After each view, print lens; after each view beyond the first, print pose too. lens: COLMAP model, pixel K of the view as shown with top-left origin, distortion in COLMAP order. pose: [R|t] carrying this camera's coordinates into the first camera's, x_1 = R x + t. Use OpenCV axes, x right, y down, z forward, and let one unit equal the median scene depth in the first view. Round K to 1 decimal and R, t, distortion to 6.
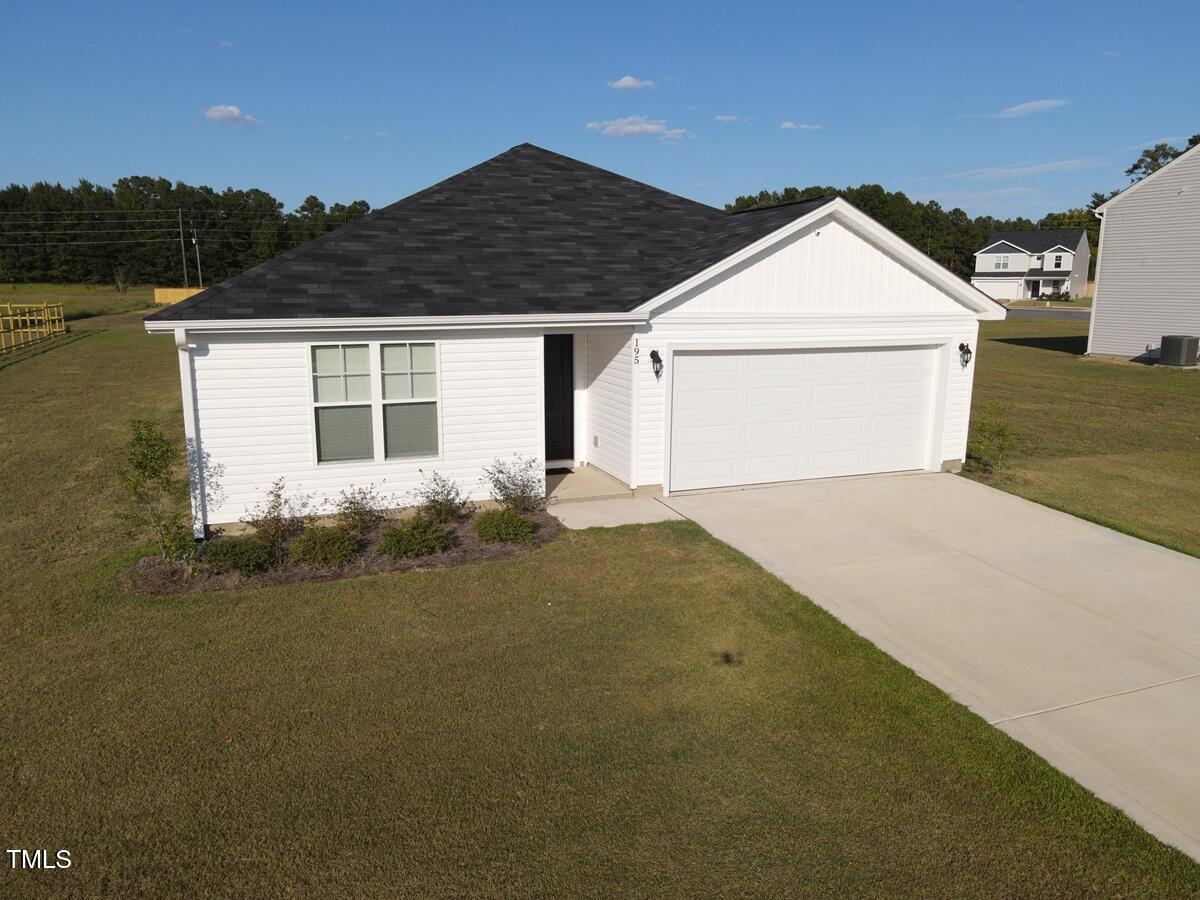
lens RADIAL K [[881.6, 0, 610.5], [0, 881.6, 443.3], [0, 0, 1]] dist [0.008186, -0.009217]
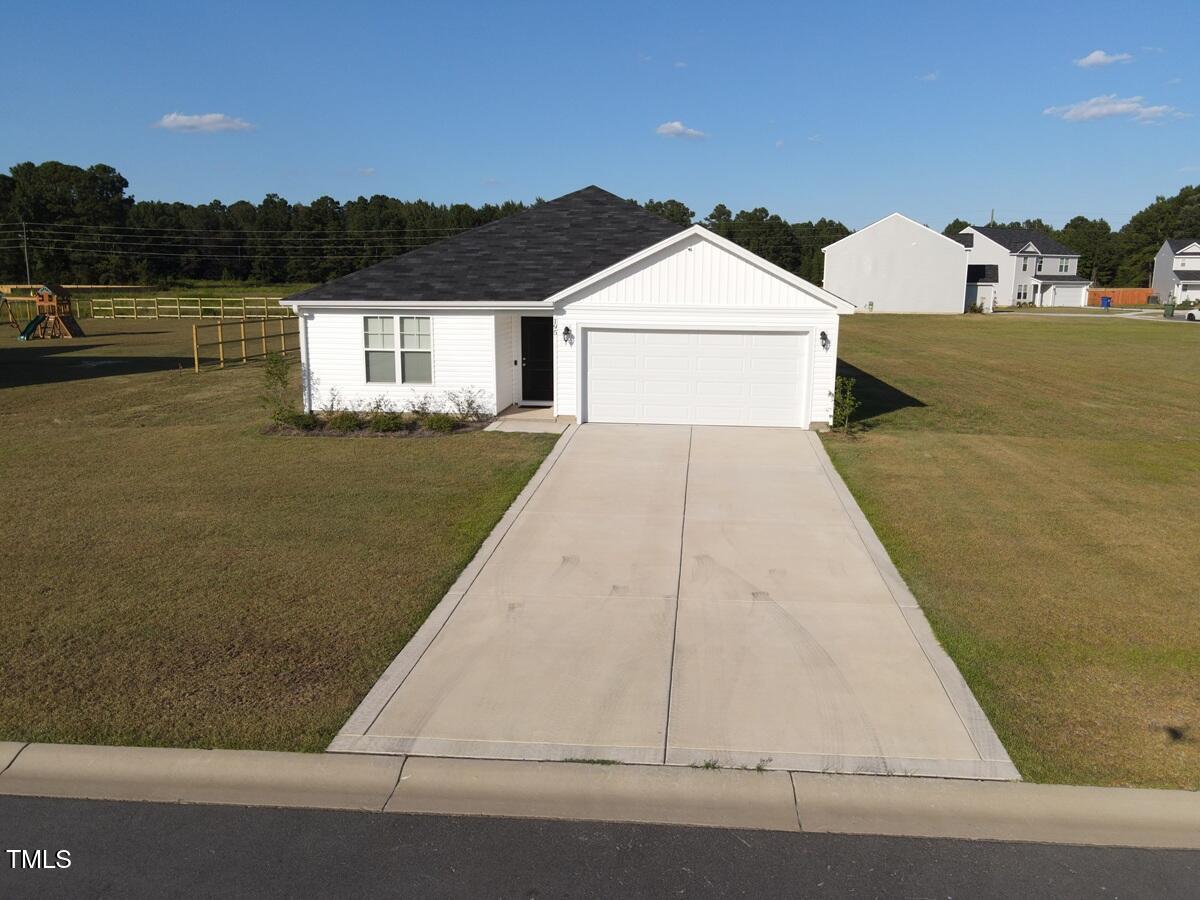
lens RADIAL K [[872.0, 0, 604.5], [0, 872.0, 450.1], [0, 0, 1]] dist [0.019286, 0.004363]
pose [[0.891497, 0.088838, -0.444231, 0.815202], [-0.086084, 0.995938, 0.026414, 0.064359], [0.444773, 0.014693, 0.895523, -0.340083]]
